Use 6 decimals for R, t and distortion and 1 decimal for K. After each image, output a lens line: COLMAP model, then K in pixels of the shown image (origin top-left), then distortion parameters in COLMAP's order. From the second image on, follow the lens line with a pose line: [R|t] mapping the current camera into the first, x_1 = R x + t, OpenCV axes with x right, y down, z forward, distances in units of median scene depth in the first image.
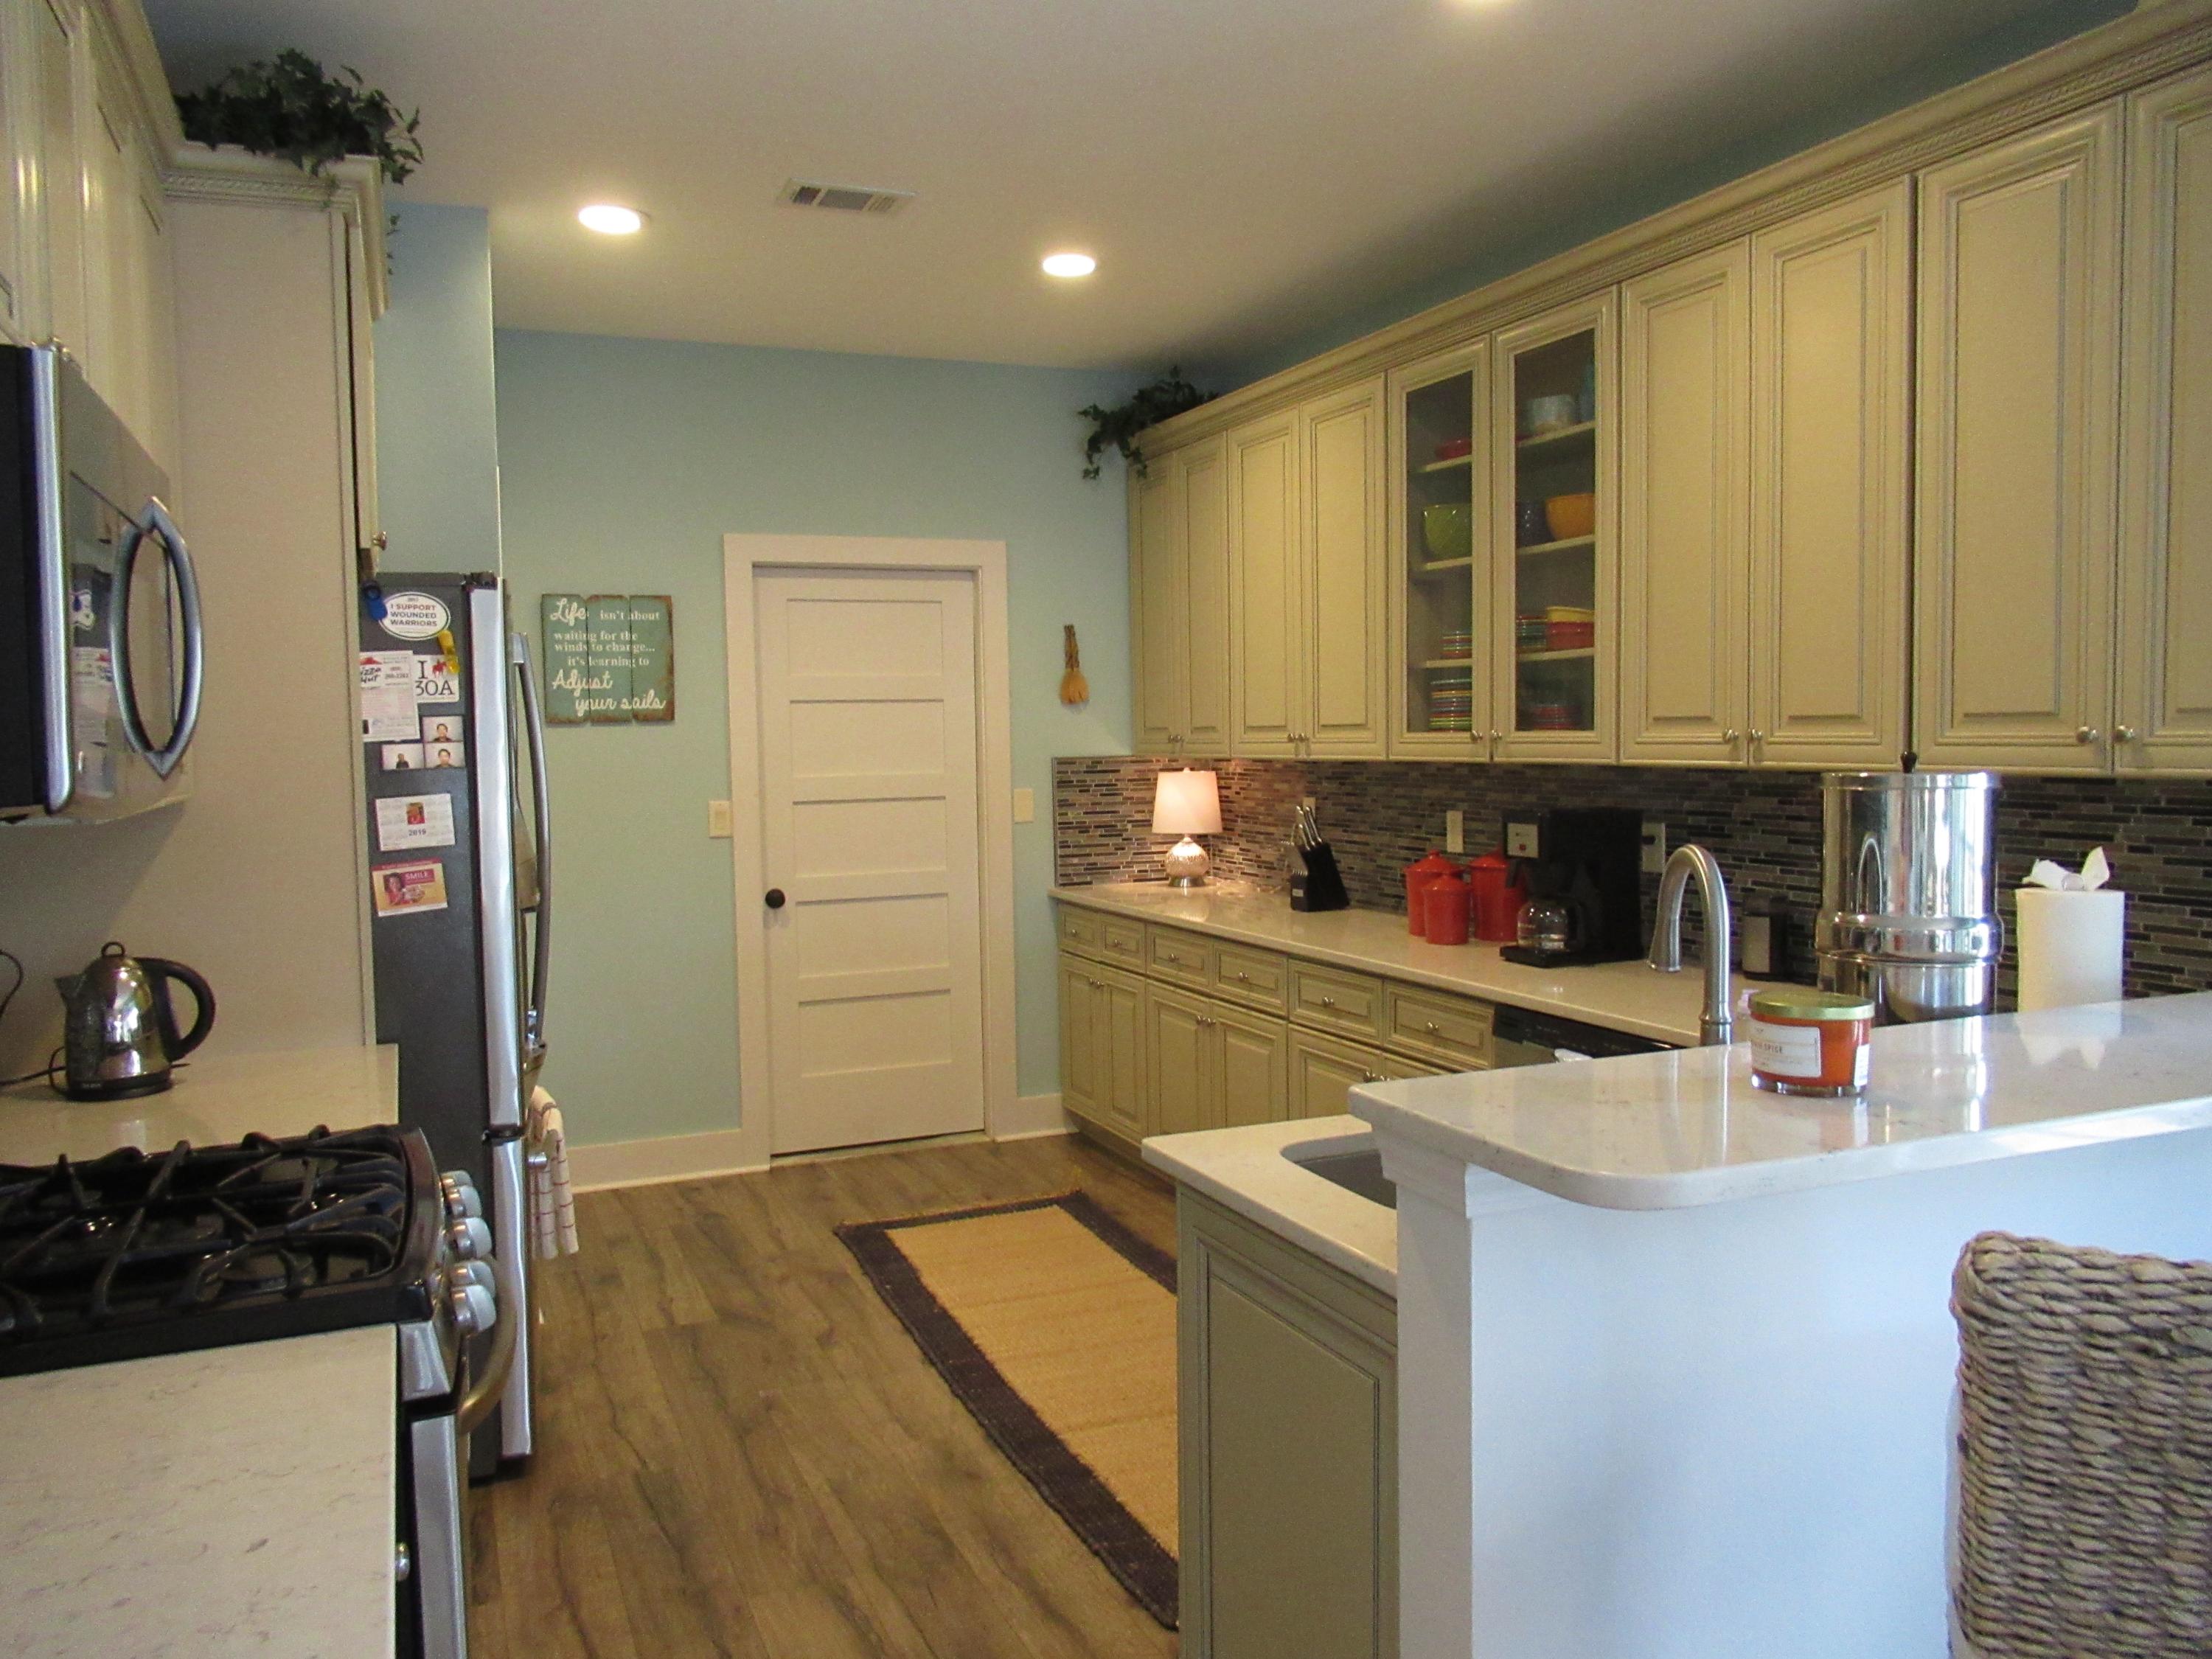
lens RADIAL K [[1654.5, 0, 1096.3], [0, 1654.5, 834.5], [0, 0, 1]] dist [-0.016084, 0.009260]
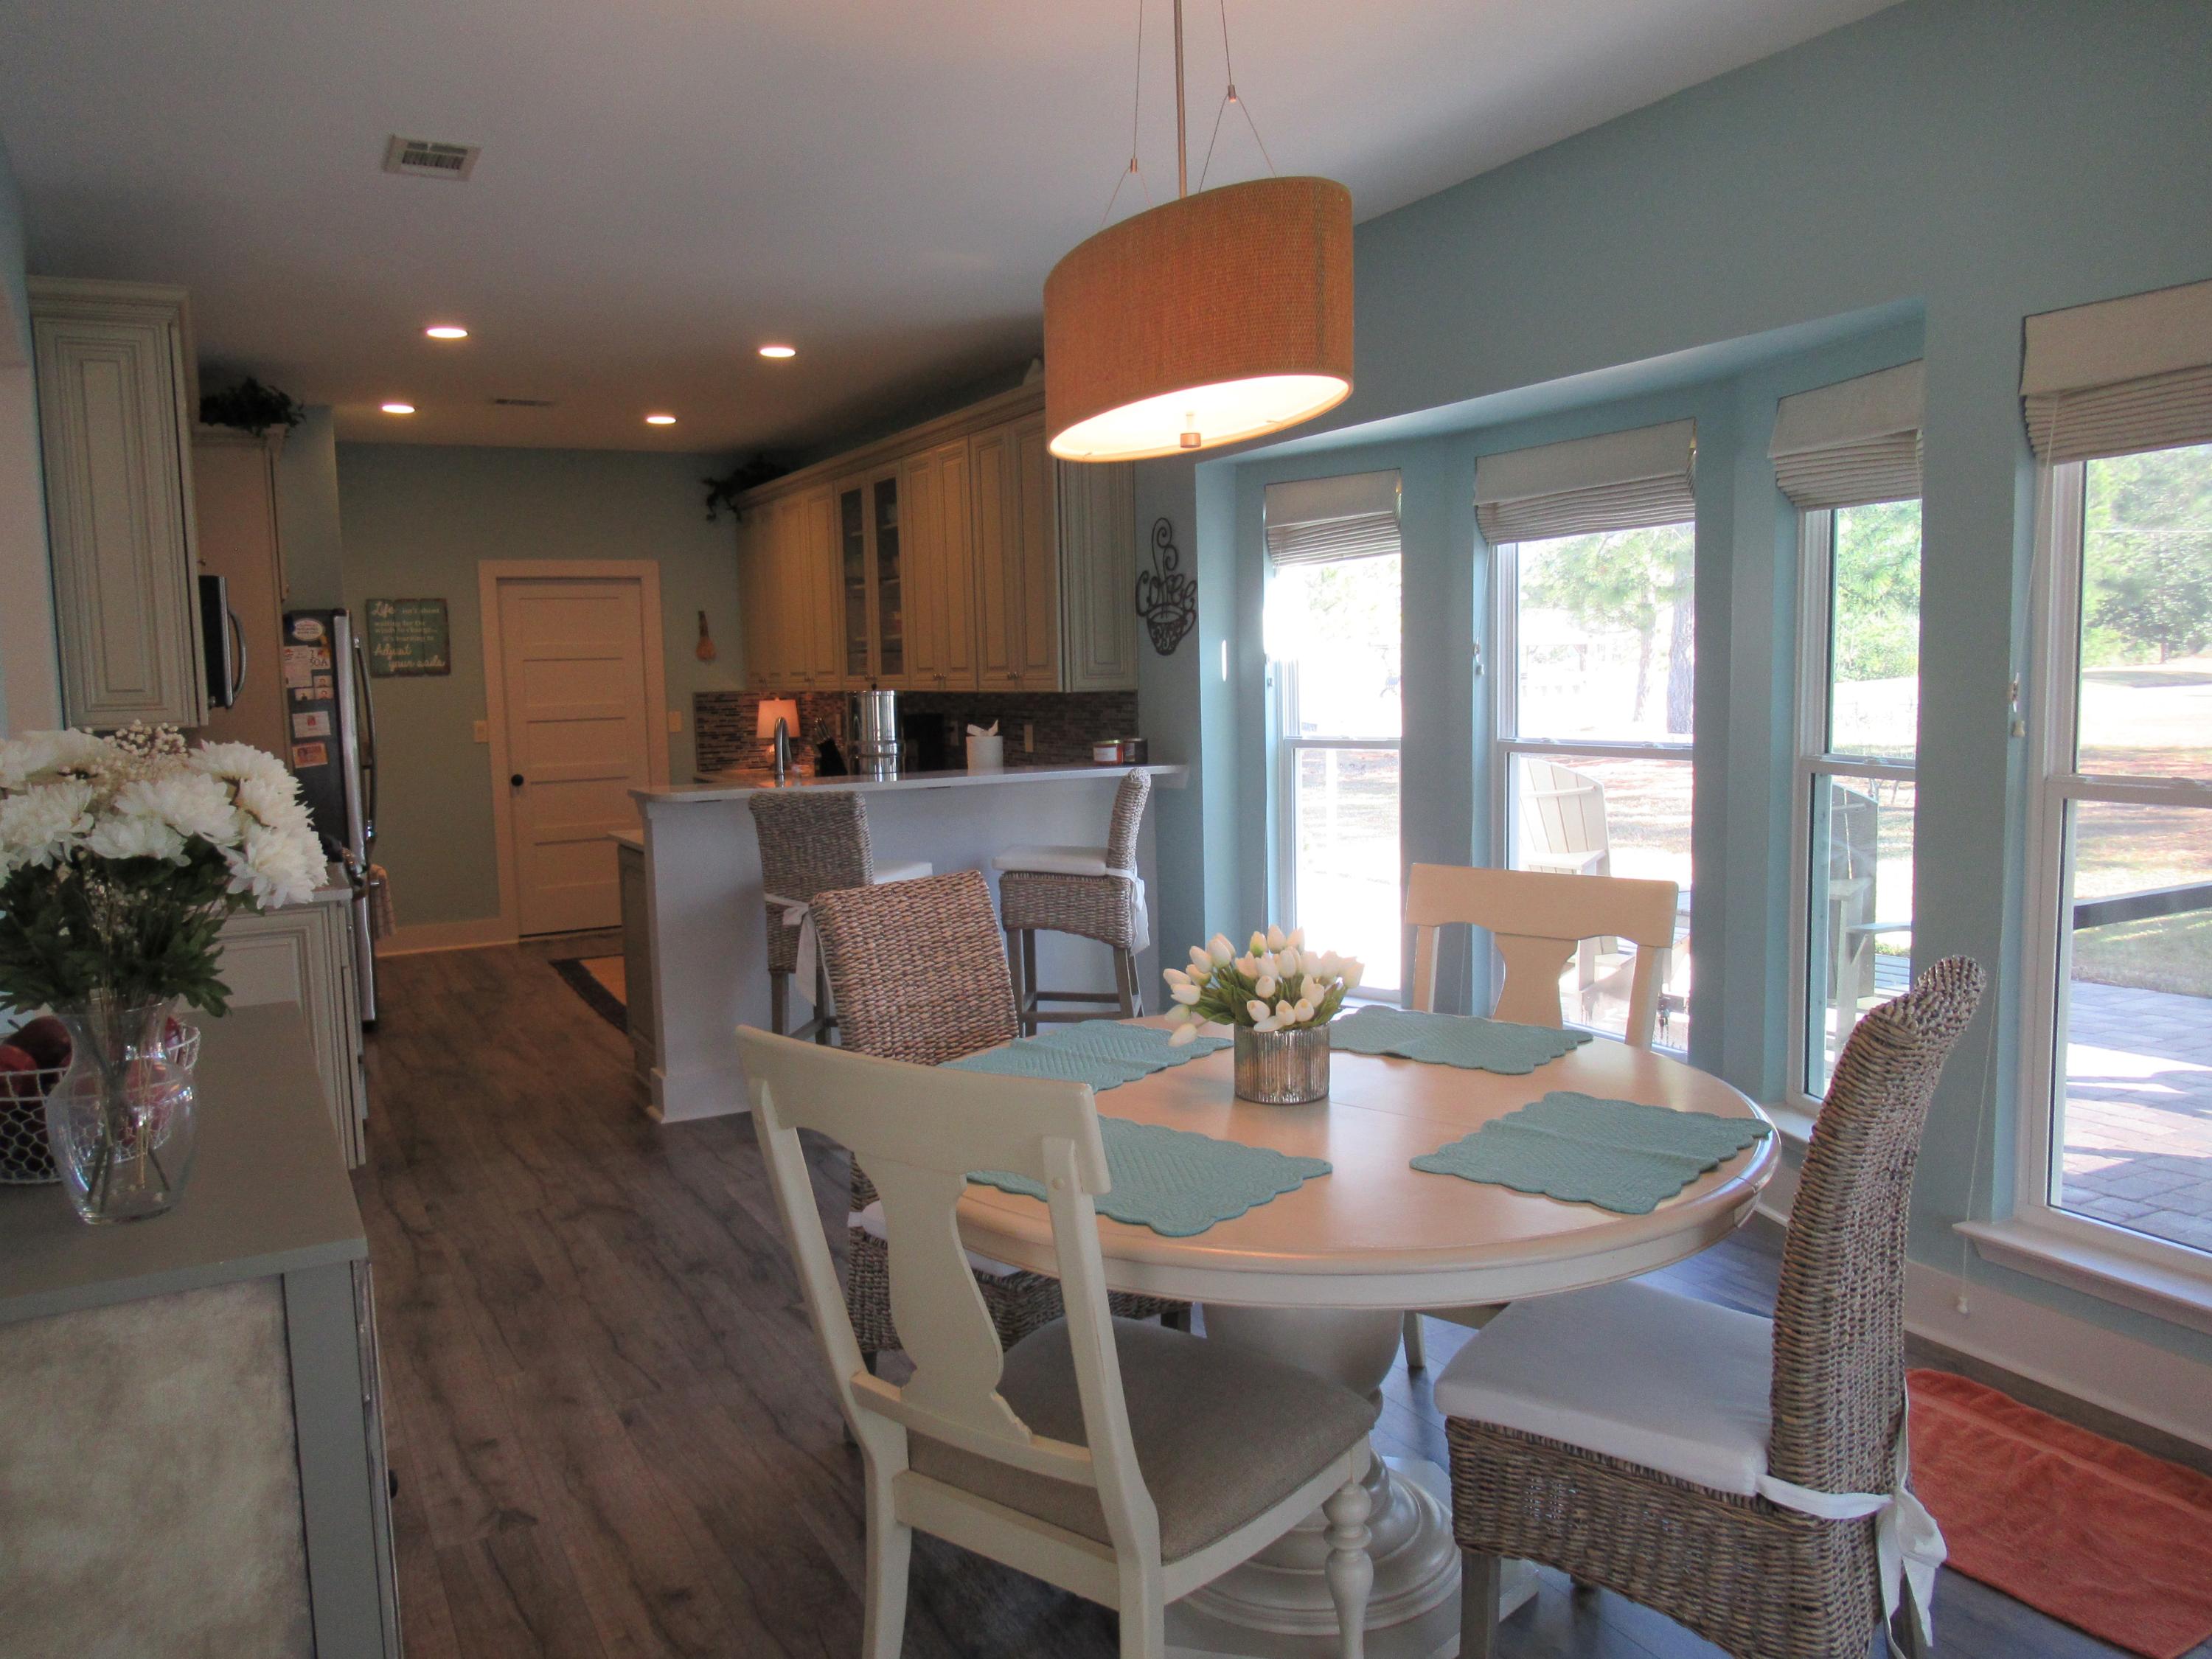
lens RADIAL K [[1654.5, 0, 1100.0], [0, 1654.5, 826.1], [0, 0, 1]] dist [-0.016084, 0.009260]
pose [[0.995410, -0.020325, 0.093520, 0.245722], [0.017284, 0.999299, 0.033212, 0.042651], [-0.094129, -0.031443, 0.995063, -0.747100]]
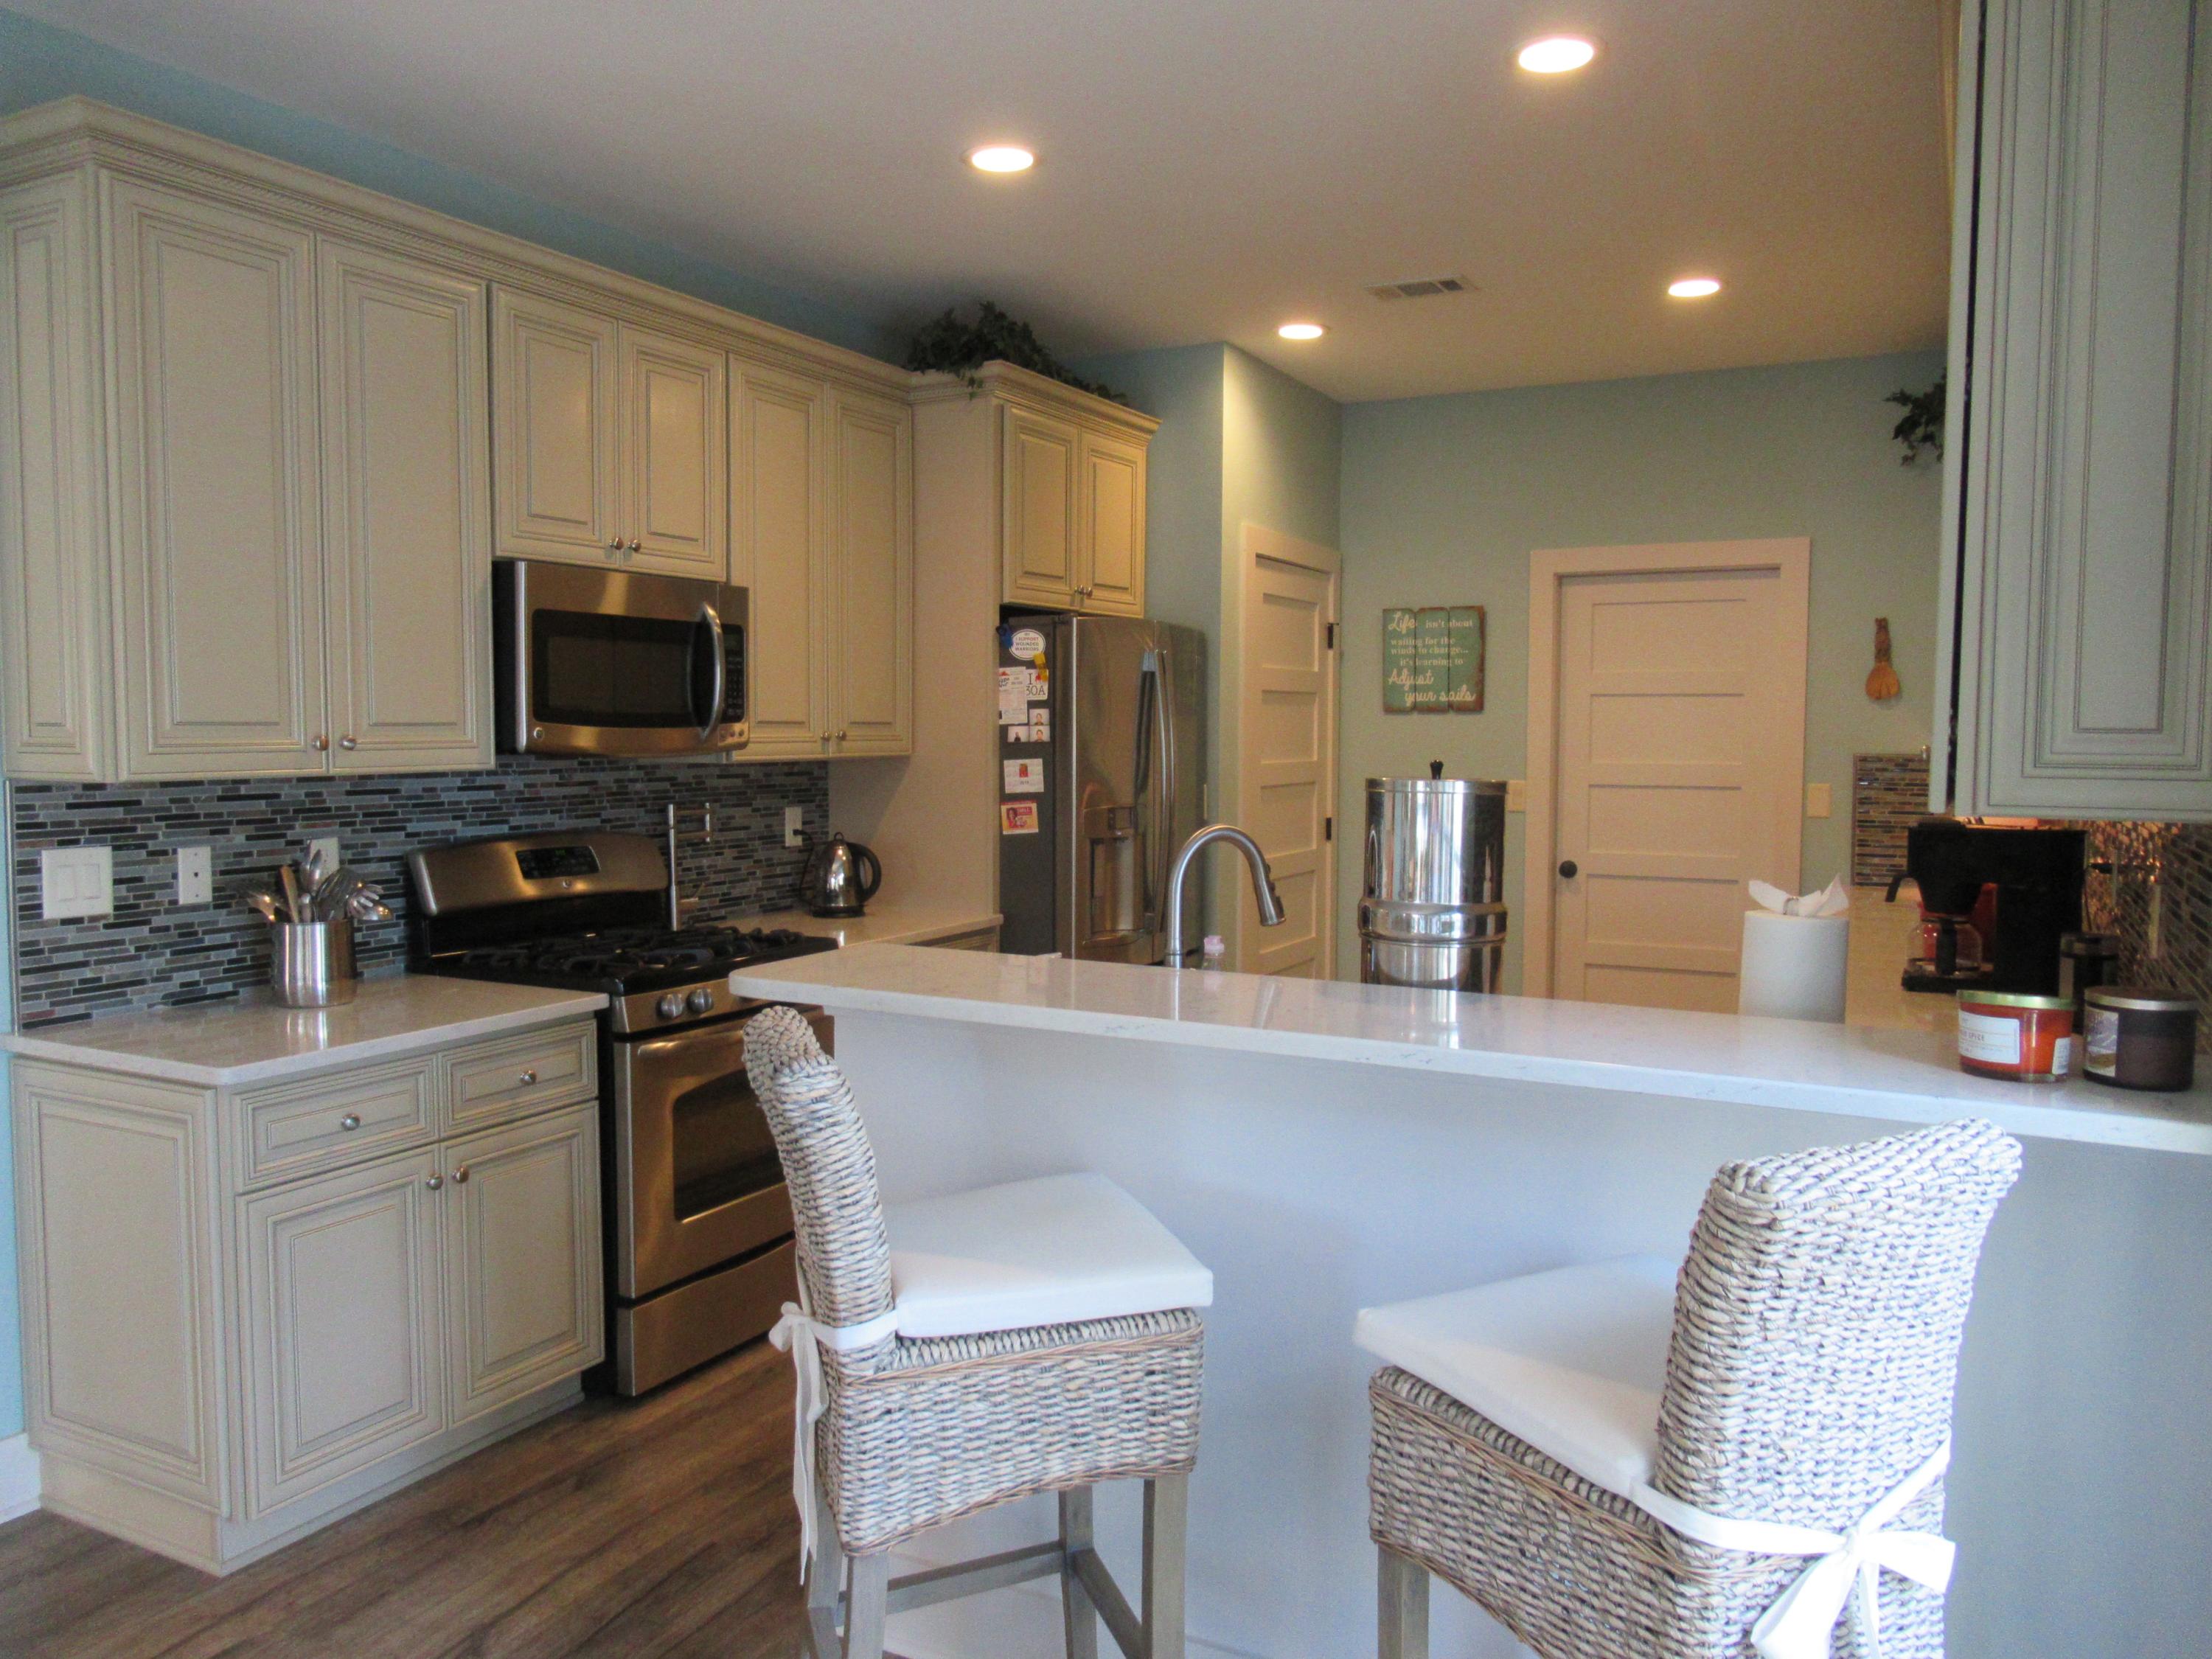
lens RADIAL K [[1654.5, 0, 1094.0], [0, 1654.5, 826.3], [0, 0, 1]] dist [-0.016084, 0.009260]
pose [[0.639627, 0.066884, -0.765770, 0.494088], [-0.061328, 0.997472, 0.035896, -0.012147], [0.766235, 0.024003, 0.642112, 0.027060]]
